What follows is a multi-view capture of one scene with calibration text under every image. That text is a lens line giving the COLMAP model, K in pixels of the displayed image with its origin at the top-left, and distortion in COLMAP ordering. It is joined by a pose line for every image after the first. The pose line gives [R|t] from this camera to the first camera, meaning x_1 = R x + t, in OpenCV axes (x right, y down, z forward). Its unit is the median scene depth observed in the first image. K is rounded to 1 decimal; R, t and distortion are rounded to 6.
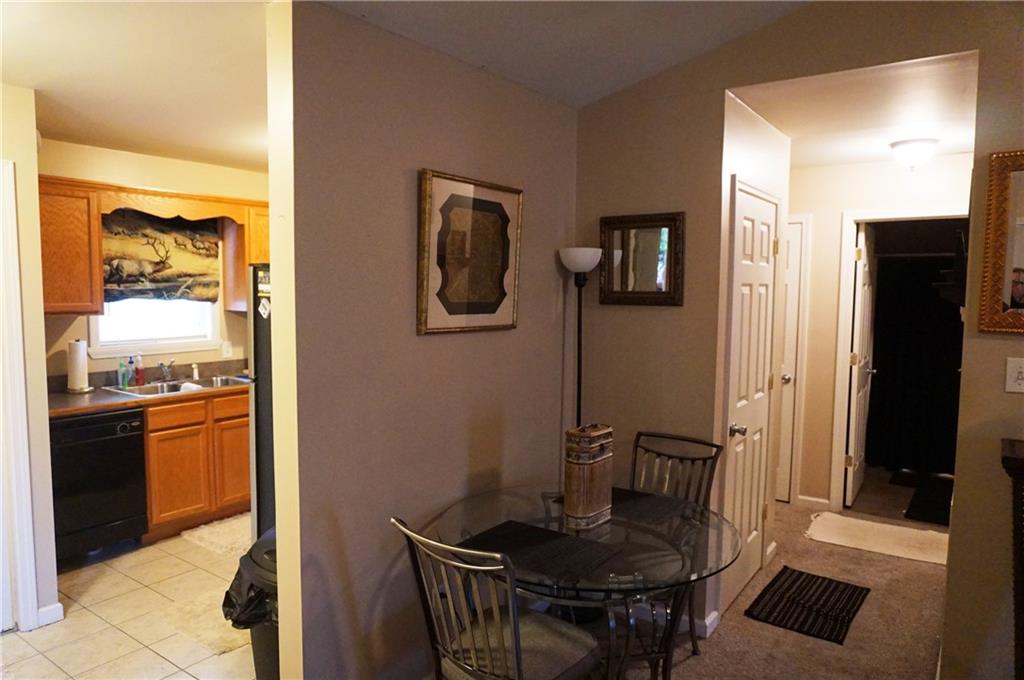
lens RADIAL K [[681.3, 0, 511.6], [0, 681.3, 349.5], [0, 0, 1]] dist [-0.058666, 0.045946]
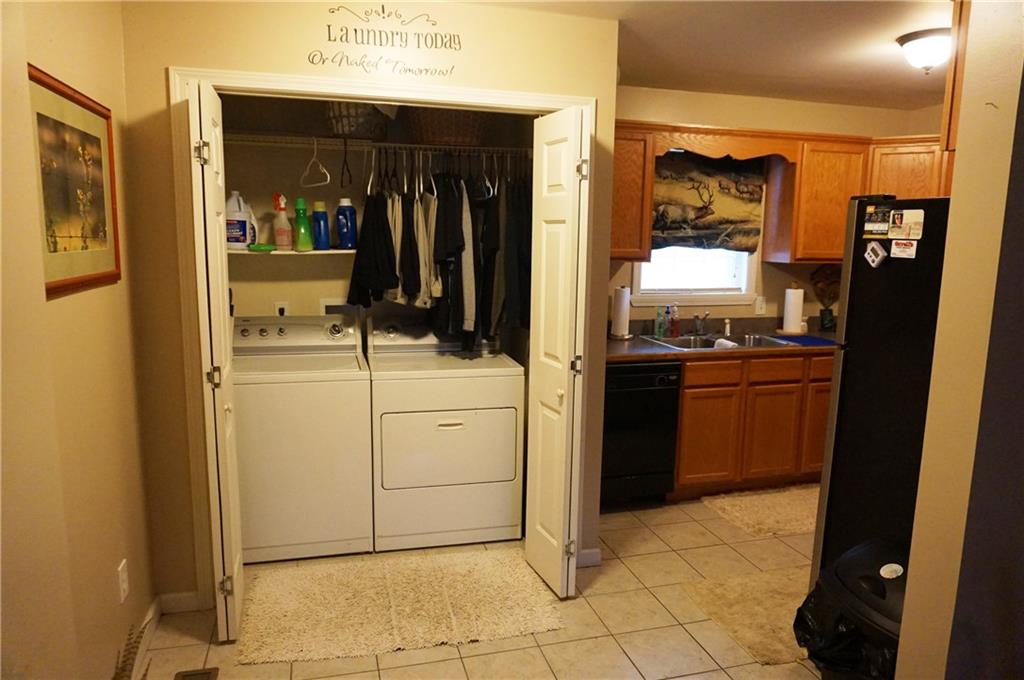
lens RADIAL K [[681.3, 0, 511.6], [0, 681.3, 349.5], [0, 0, 1]] dist [-0.058666, 0.045946]
pose [[0.775010, 0.099475, -0.624071, -0.130259], [-0.061246, 0.994708, 0.082494, 0.005391], [0.628975, -0.025711, 0.777001, 0.102351]]
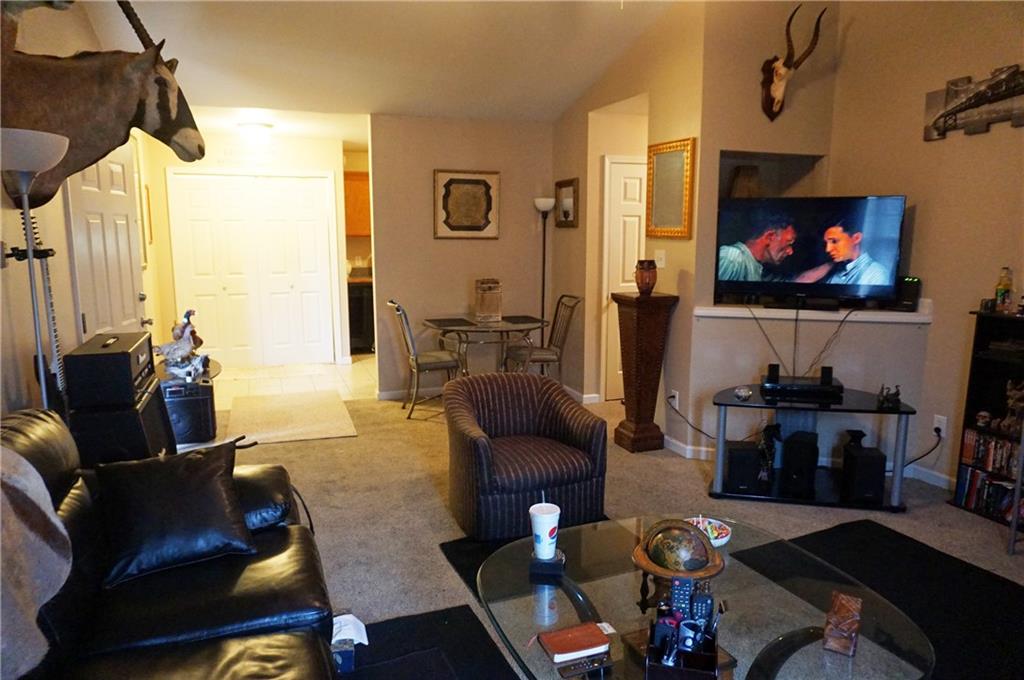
lens RADIAL K [[689.2, 0, 509.1], [0, 689.2, 346.4], [0, 0, 1]] dist [-0.050440, 0.037840]
pose [[0.820989, 0.085987, -0.564432, 0.860839], [-0.045810, 0.995327, 0.084998, 0.080212], [0.569103, -0.043926, 0.821092, -0.502230]]
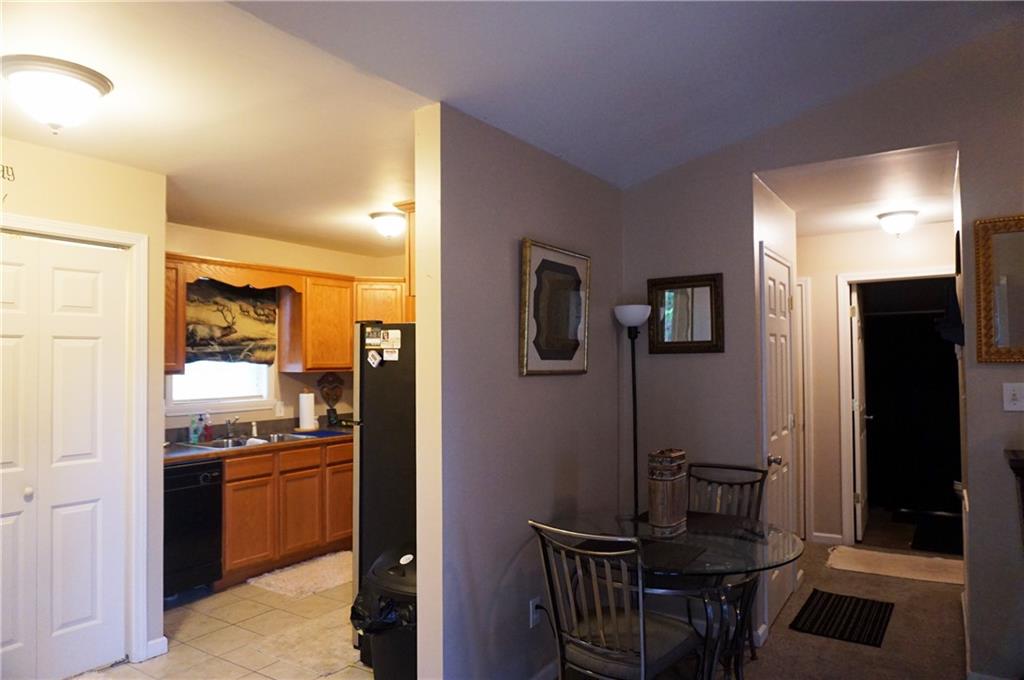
lens RADIAL K [[681.3, 0, 511.6], [0, 681.3, 349.5], [0, 0, 1]] dist [-0.058666, 0.045946]
pose [[0.999063, -0.016791, 0.039895, -0.114959], [0.020964, 0.994081, -0.106599, 0.034164], [-0.037869, 0.107336, 0.993501, -0.105949]]
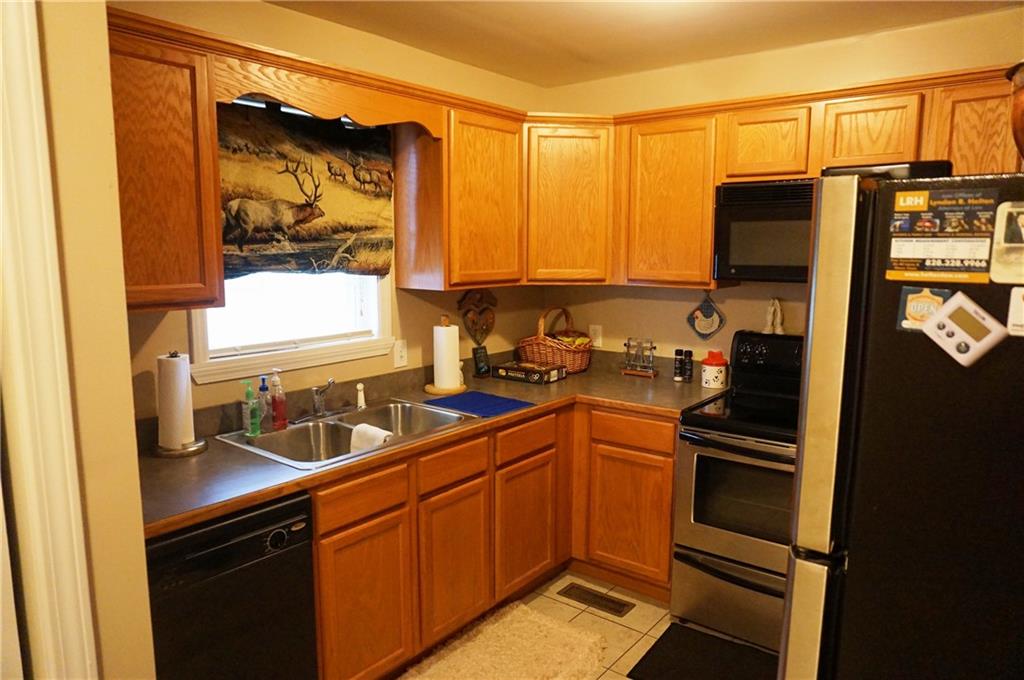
lens RADIAL K [[689.2, 0, 509.1], [0, 689.2, 346.4], [0, 0, 1]] dist [-0.050440, 0.037840]
pose [[0.998123, -0.002074, -0.061207, -0.343413], [0.005217, 0.998673, 0.051231, -0.044364], [0.061020, -0.051454, 0.996809, 0.471195]]
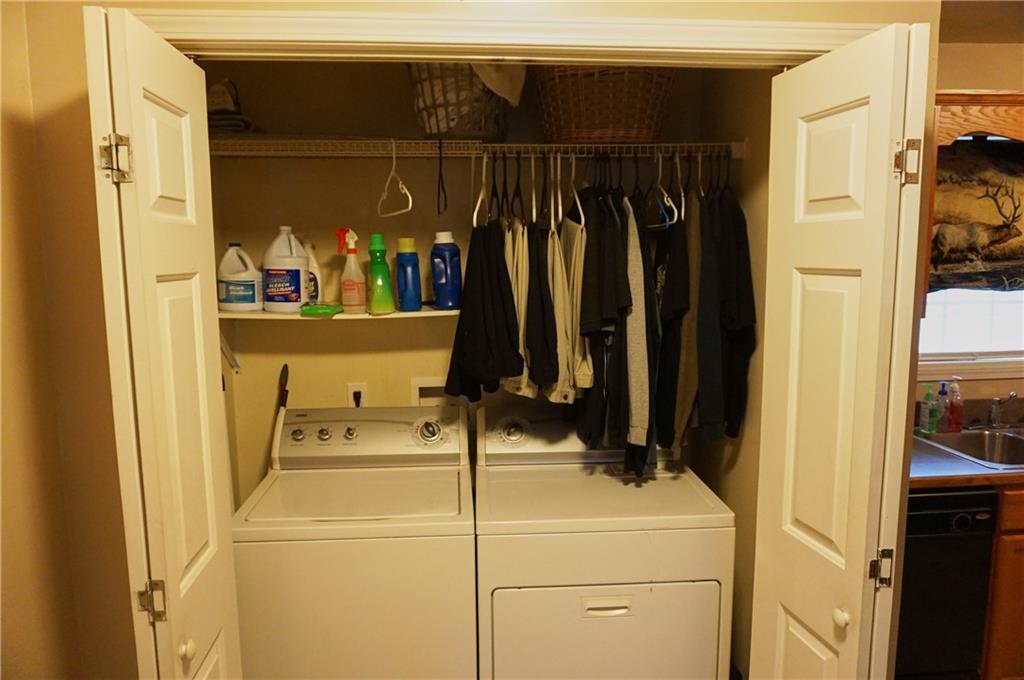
lens RADIAL K [[689.2, 0, 509.1], [0, 689.2, 346.4], [0, 0, 1]] dist [-0.050440, 0.037840]
pose [[0.636027, 0.075634, -0.767951, -0.357663], [-0.050153, 0.997133, 0.056668, -0.039621], [0.770035, 0.002473, 0.637996, 0.309884]]
